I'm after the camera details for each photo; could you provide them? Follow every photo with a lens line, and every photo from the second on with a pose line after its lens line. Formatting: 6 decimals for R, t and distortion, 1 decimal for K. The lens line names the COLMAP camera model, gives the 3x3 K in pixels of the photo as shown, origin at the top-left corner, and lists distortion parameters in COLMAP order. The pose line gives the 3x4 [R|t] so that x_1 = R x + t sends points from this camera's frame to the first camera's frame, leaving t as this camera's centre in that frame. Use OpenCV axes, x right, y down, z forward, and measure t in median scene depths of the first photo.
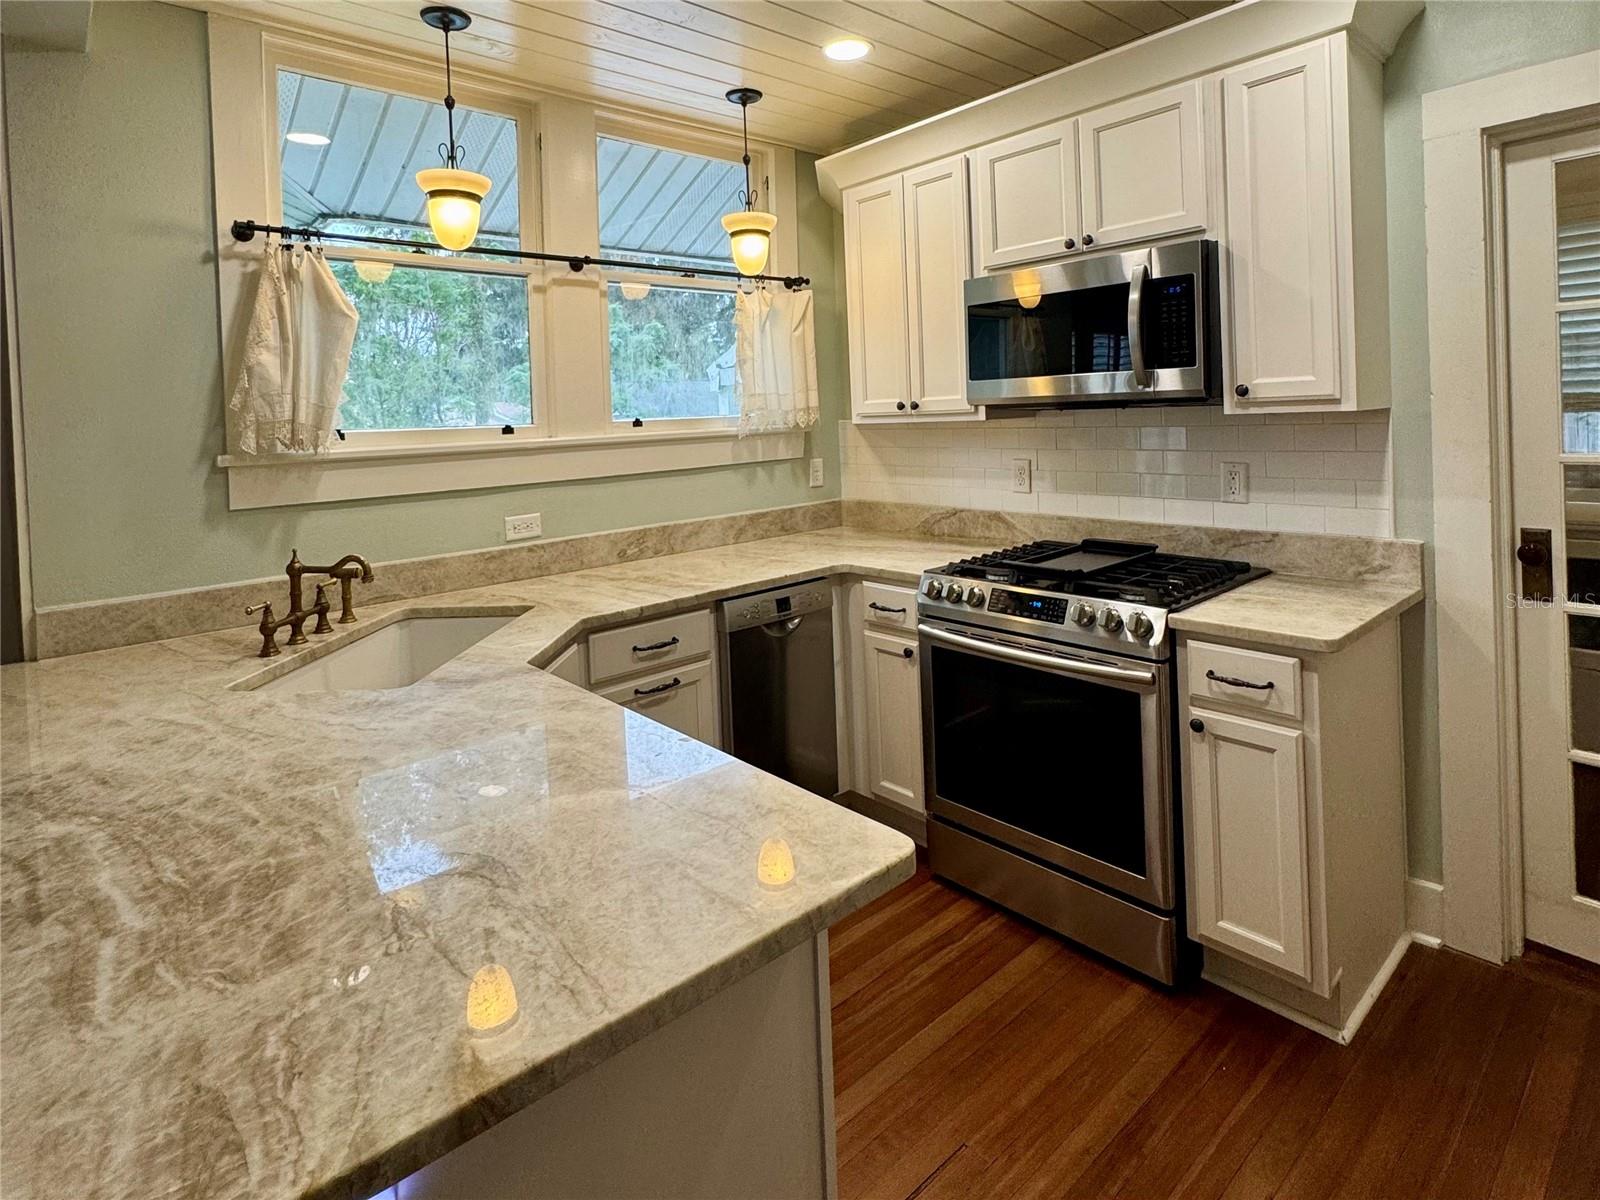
lens RADIAL K [[851.5, 0, 815.4], [0, 851.5, 457.0], [0, 0, 1]] dist [0.000874, 0.003297]
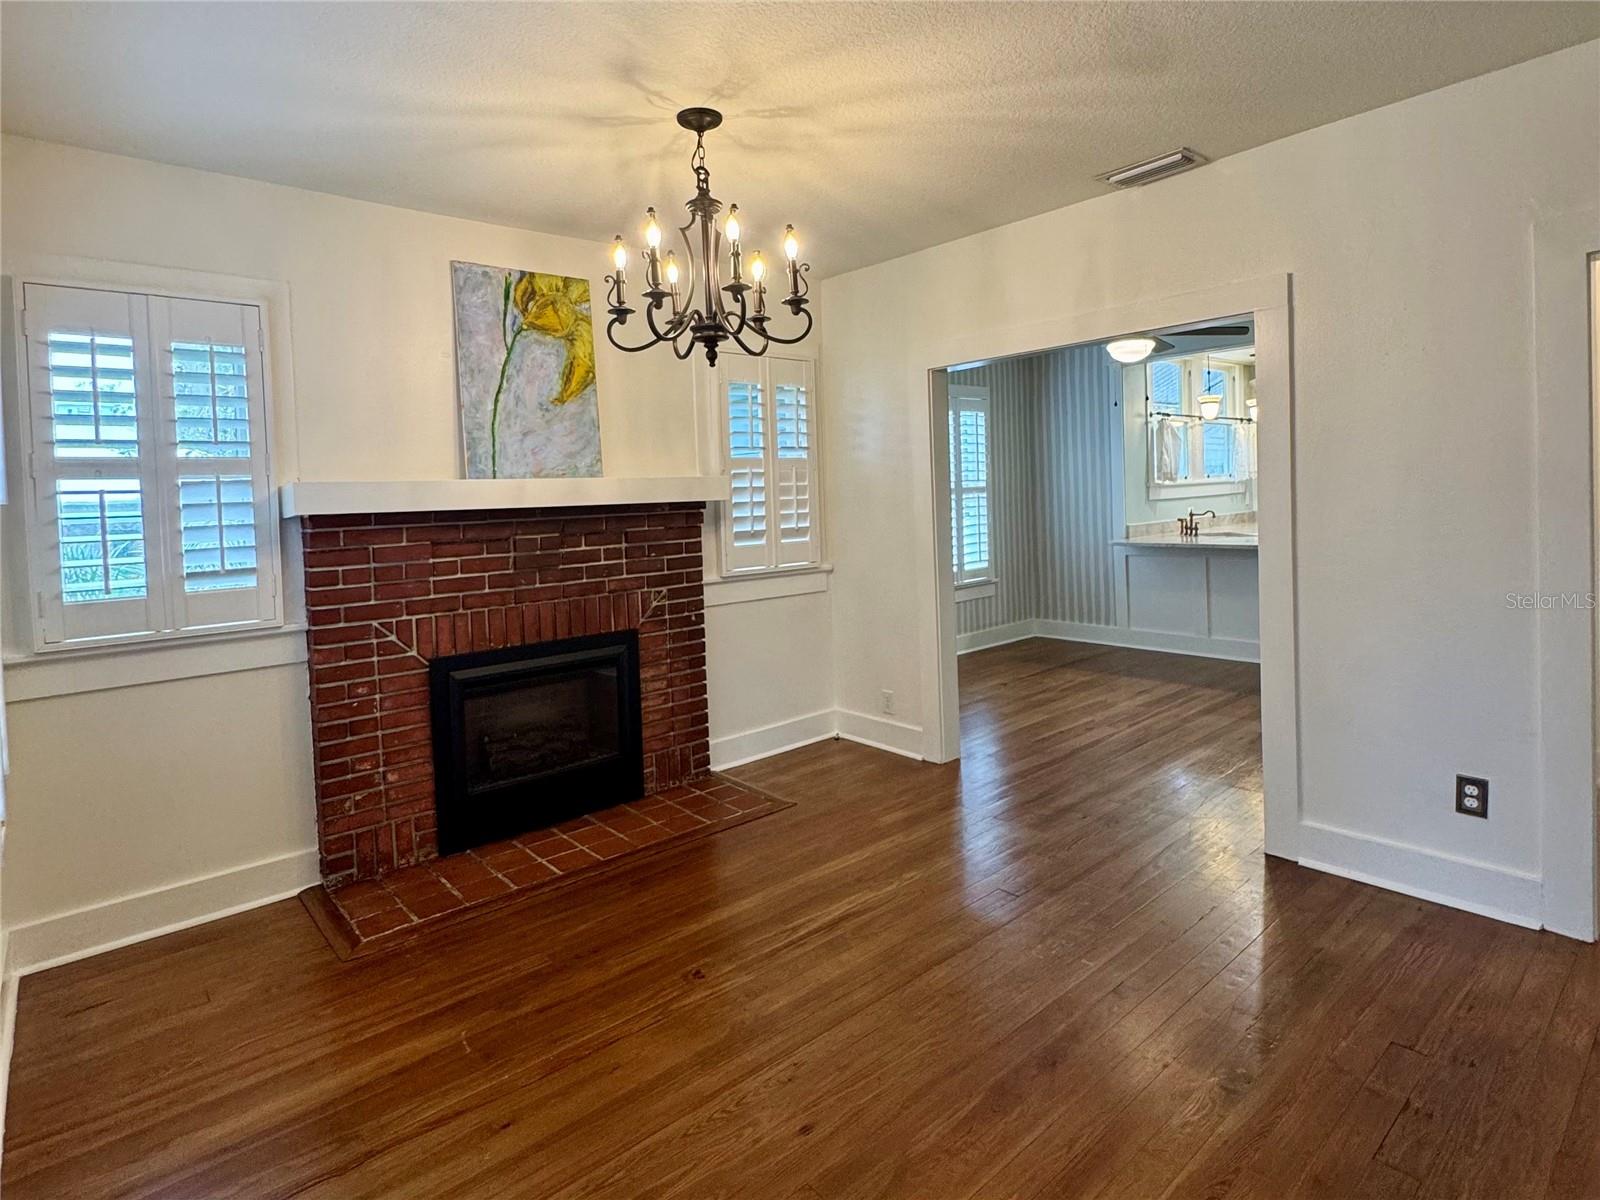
lens RADIAL K [[851.5, 0, 801.3], [0, 851.5, 546.8], [0, 0, 1]] dist [0.000874, 0.003297]
pose [[0.999598, -0.001787, -0.028280, -1.726889], [0.001984, 0.999974, 0.006935, 0.196198], [0.028267, -0.006988, 0.999576, -2.091756]]
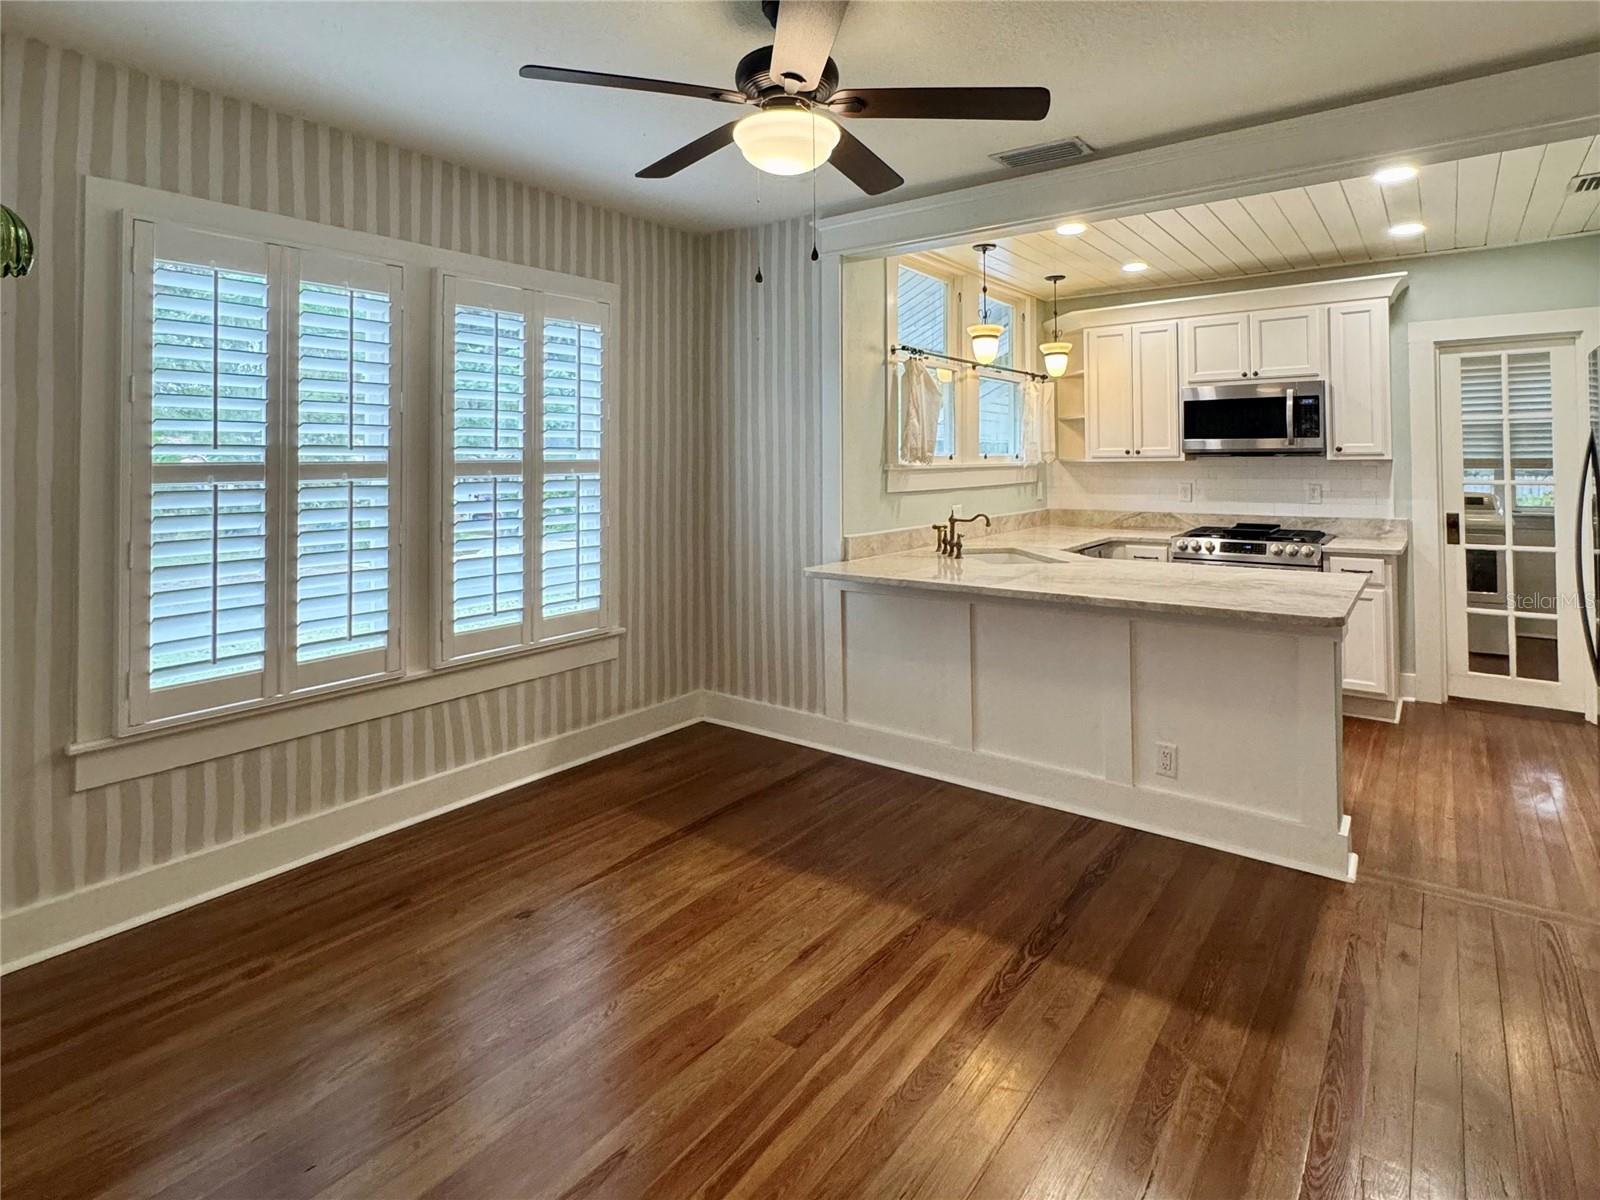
lens RADIAL K [[851.5, 0, 810.5], [0, 851.5, 479.2], [0, 0, 1]] dist [0.000874, 0.003297]
pose [[0.981248, 0.028353, 0.190652, -1.090544], [-0.021317, 0.999017, -0.038856, 0.099603], [-0.191567, 0.034063, 0.980888, -0.779993]]
